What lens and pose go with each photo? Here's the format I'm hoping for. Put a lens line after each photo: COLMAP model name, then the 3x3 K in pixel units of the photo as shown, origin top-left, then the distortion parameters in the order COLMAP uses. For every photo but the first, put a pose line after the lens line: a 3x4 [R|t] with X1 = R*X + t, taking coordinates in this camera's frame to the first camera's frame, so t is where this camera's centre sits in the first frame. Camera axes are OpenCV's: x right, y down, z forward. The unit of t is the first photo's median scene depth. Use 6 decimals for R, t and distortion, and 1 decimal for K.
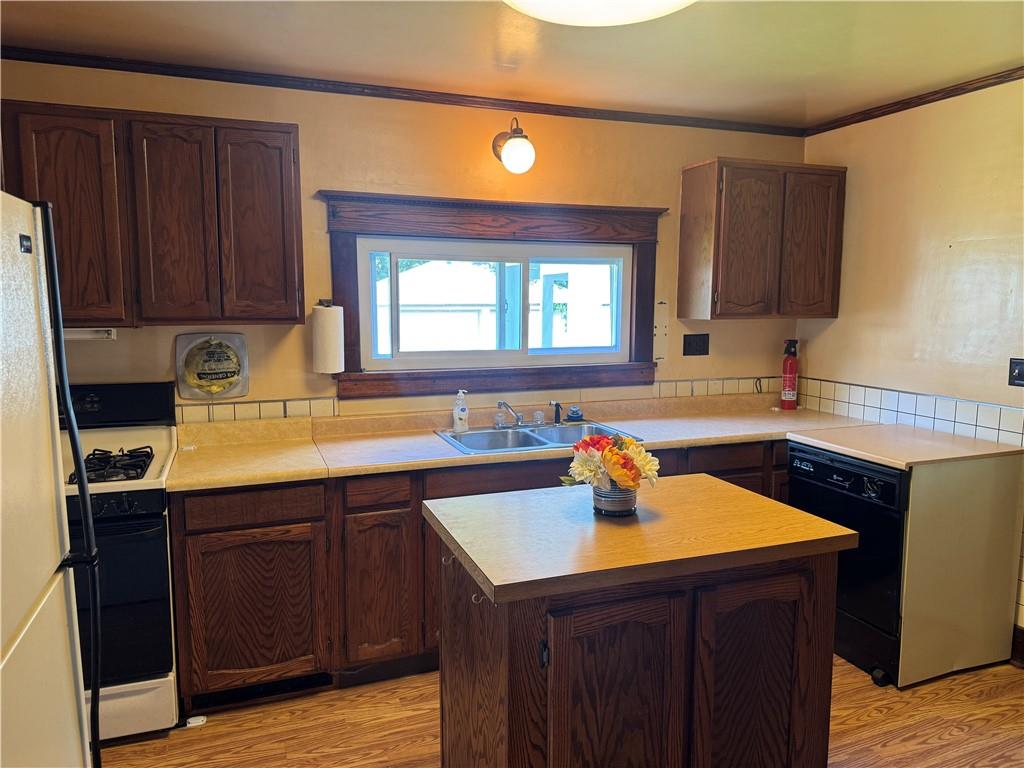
lens RADIAL K [[721.2, 0, 521.6], [0, 721.2, 379.9], [0, 0, 1]] dist [0.098882, -0.109110]
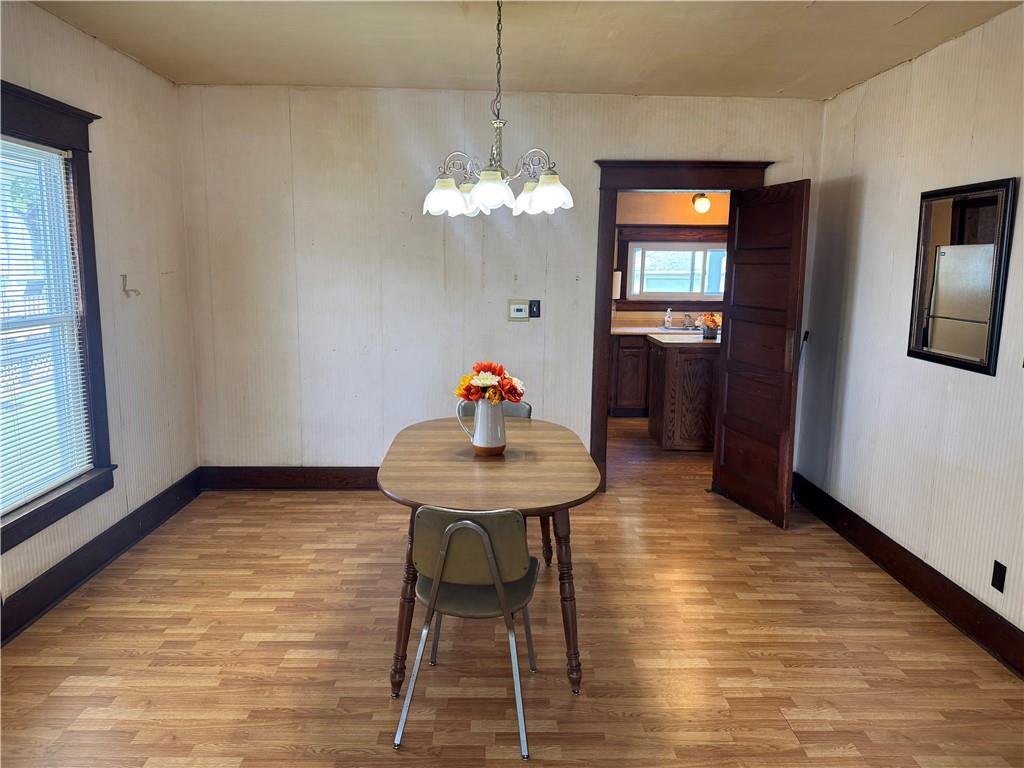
lens RADIAL K [[721.2, 0, 508.5], [0, 721.2, 384.2], [0, 0, 1]] dist [0.098882, -0.109110]
pose [[0.937713, 0.068821, -0.340525, 0.234465], [-0.052477, 0.996995, 0.056988, 0.145364], [0.343424, -0.035569, 0.938507, -1.321270]]
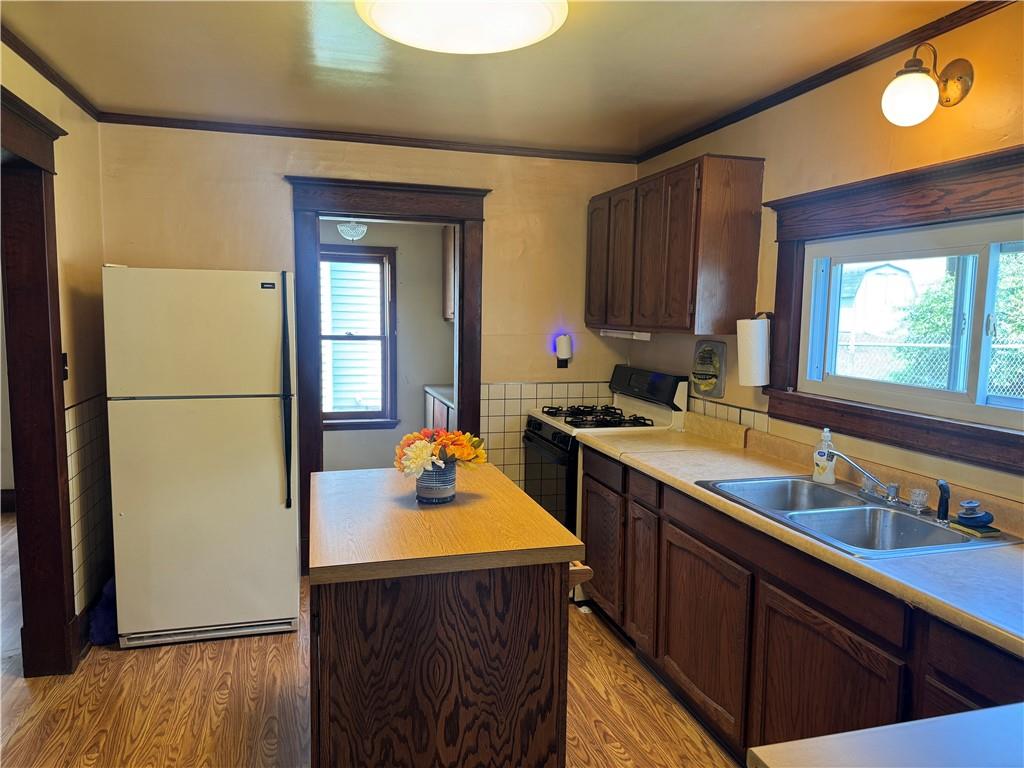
lens RADIAL K [[721.2, 0, 518.0], [0, 721.2, 389.6], [0, 0, 1]] dist [0.098882, -0.109110]
pose [[-0.074734, 0.107592, -0.991382, 0.720233], [-0.129032, 0.984761, 0.116600, -0.076829], [0.988820, 0.136634, -0.059713, 0.720235]]
